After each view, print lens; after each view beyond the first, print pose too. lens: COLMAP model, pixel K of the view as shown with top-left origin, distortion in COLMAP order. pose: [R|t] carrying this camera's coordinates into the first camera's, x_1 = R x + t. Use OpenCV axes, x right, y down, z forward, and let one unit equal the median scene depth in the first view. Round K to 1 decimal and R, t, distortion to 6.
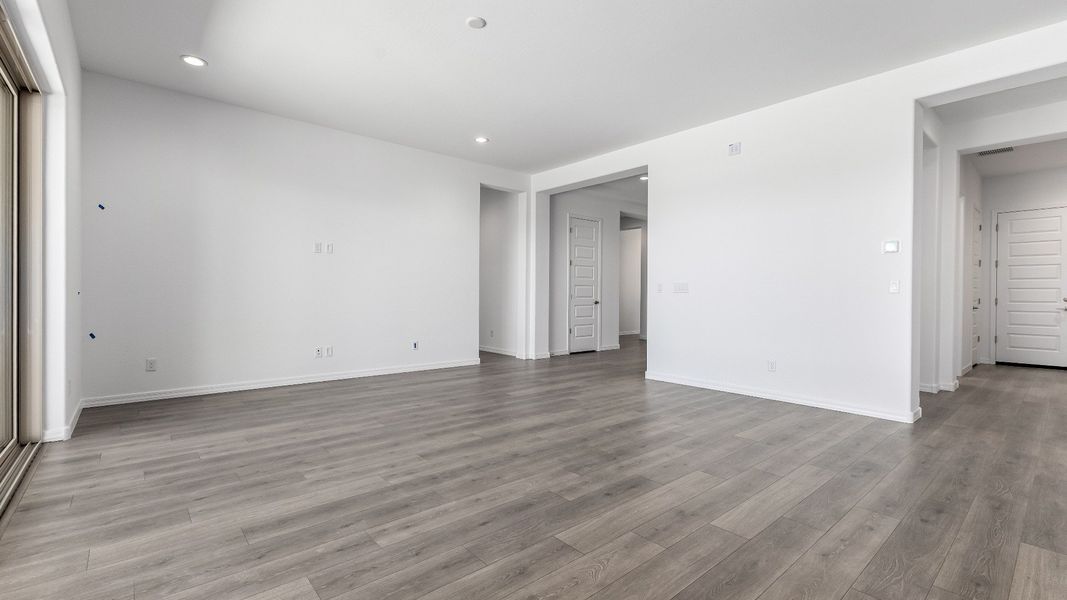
lens RADIAL K [[468.2, 0, 535.9], [0, 468.2, 296.6], [0, 0, 1]] dist [0.005005, -0.000371]
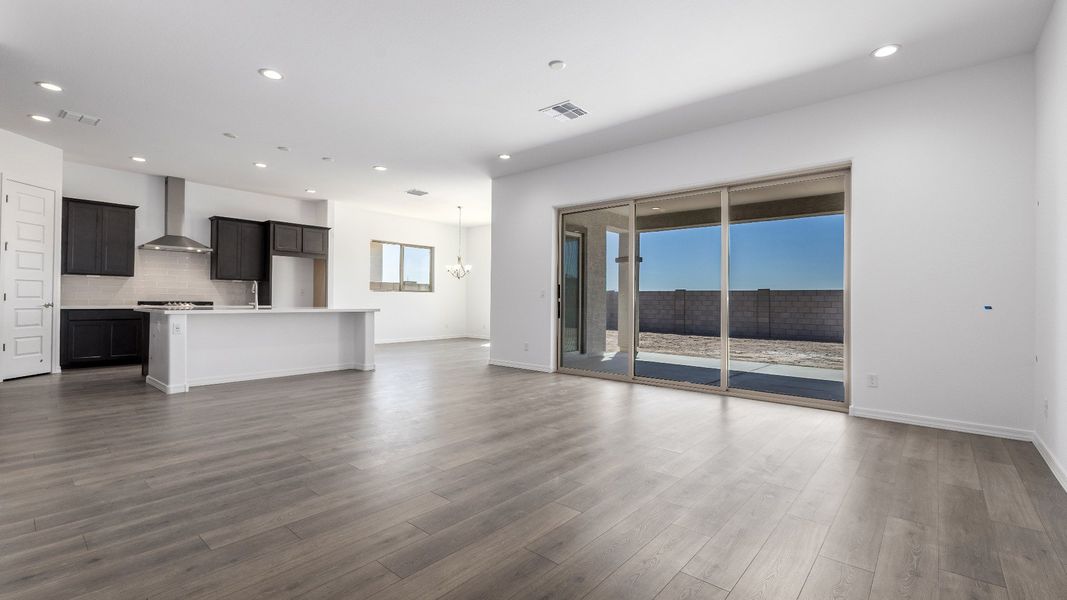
lens RADIAL K [[459.6, 0, 534.5], [0, 459.6, 295.3], [0, 0, 1]] dist [0.022127, -0.010282]
pose [[-0.990028, -0.019370, -0.139534, 0.064036], [-0.018241, 0.999790, -0.009368, -0.005104], [0.139686, -0.006729, -0.990173, 1.825158]]
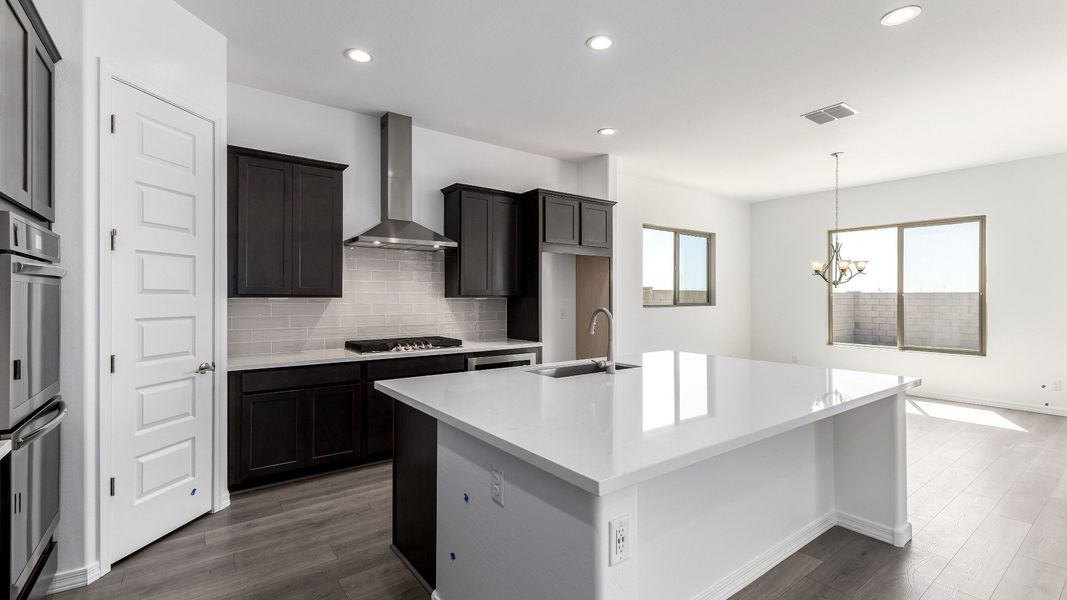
lens RADIAL K [[468.2, 0, 535.9], [0, 468.2, 296.6], [0, 0, 1]] dist [0.005005, -0.000371]
pose [[-0.996927, -0.008093, 0.077919, 0.894597], [-0.008127, 0.999967, -0.000121, -0.072130], [-0.077915, -0.000753, -0.996960, 0.736623]]
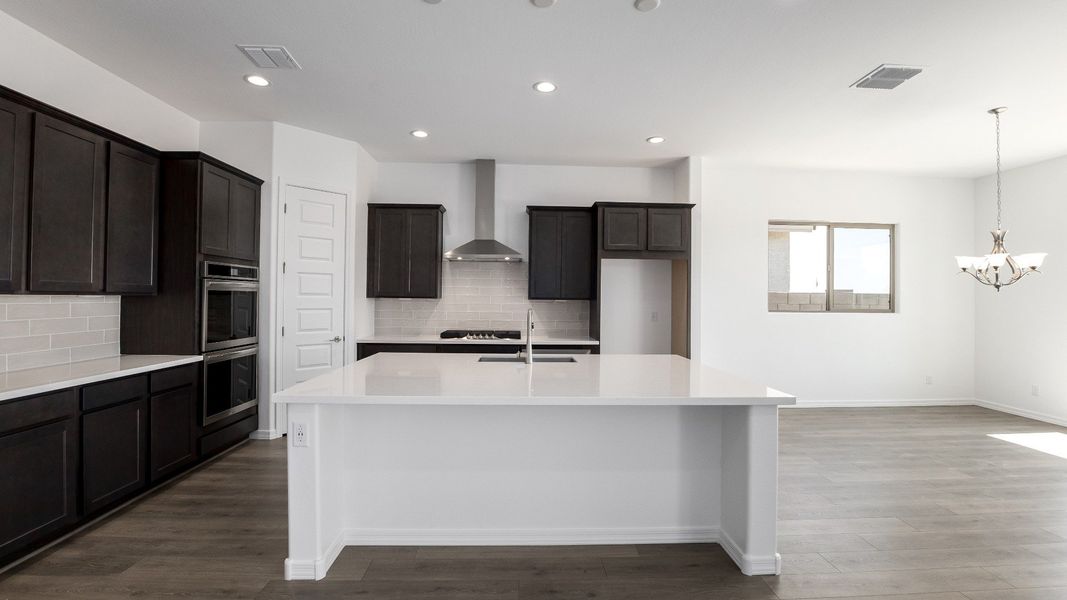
lens RADIAL K [[460.4, 0, 533.5], [0, 460.4, 300.0], [0, 0, 1]] dist [-0.031662, 0.000097]
pose [[-0.775959, -0.017811, 0.630531, 0.294905], [-0.015306, 0.999839, 0.009407, -0.080500], [-0.630597, -0.002352, -0.776107, 0.667619]]
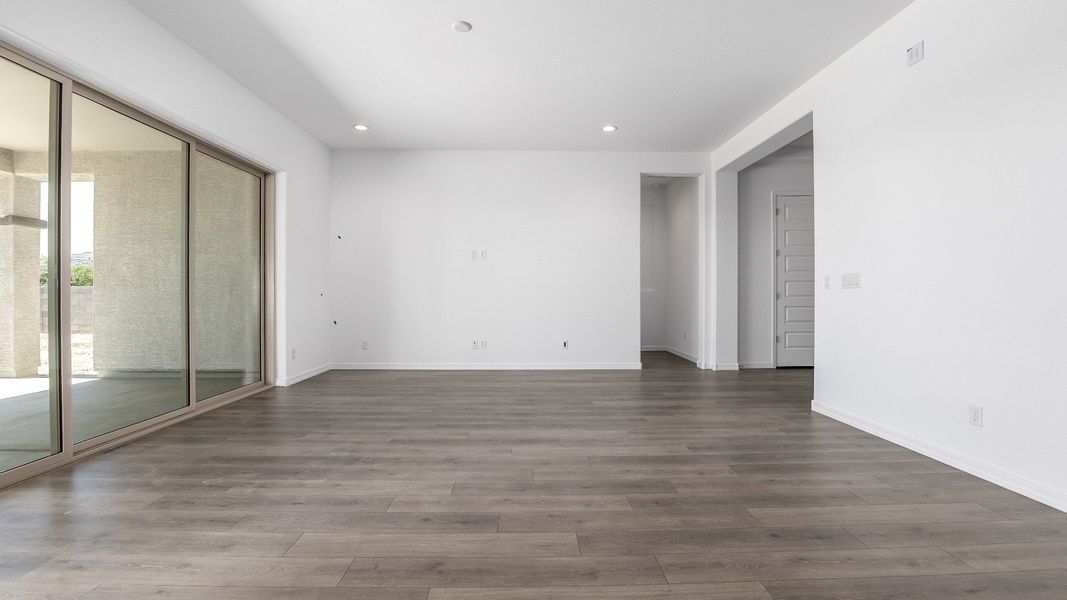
lens RADIAL K [[465.7, 0, 531.2], [0, 465.7, 294.8], [0, 0, 1]] dist [-0.035375, -0.000042]
pose [[0.764572, -0.005081, -0.644519, 0.539731], [0.002542, 0.999985, -0.004868, 0.003098], [0.644534, 0.002084, 0.764573, 0.291223]]
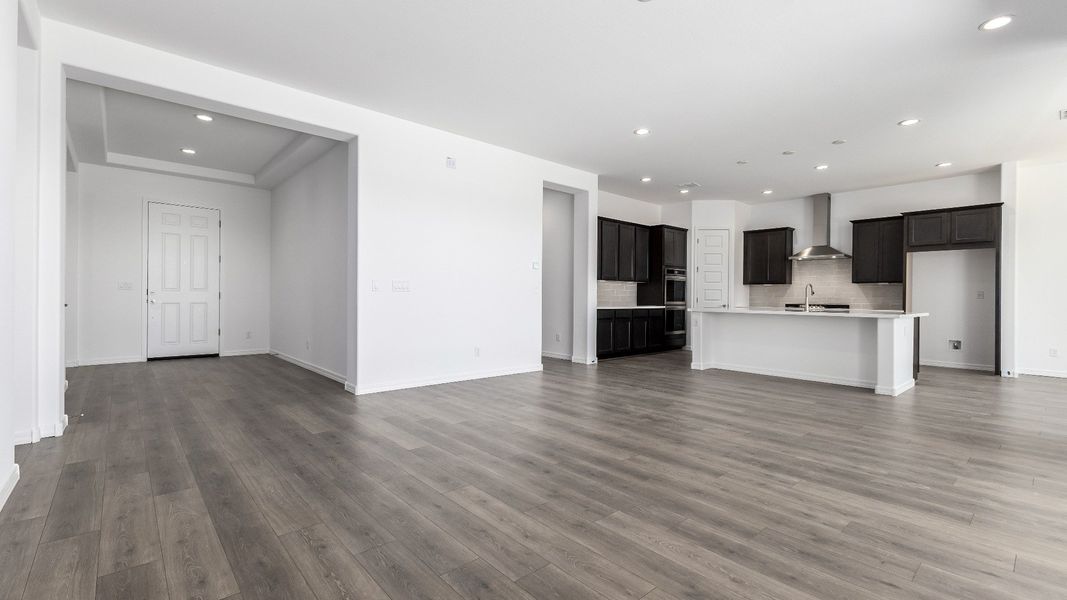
lens RADIAL K [[459.6, 0, 534.5], [0, 459.6, 295.3], [0, 0, 1]] dist [0.022127, -0.010282]
pose [[-0.015524, -0.004699, 0.999868, -0.876507], [-0.009252, 0.999947, 0.004555, -0.011028], [-0.999837, -0.009180, -0.015567, 1.057295]]
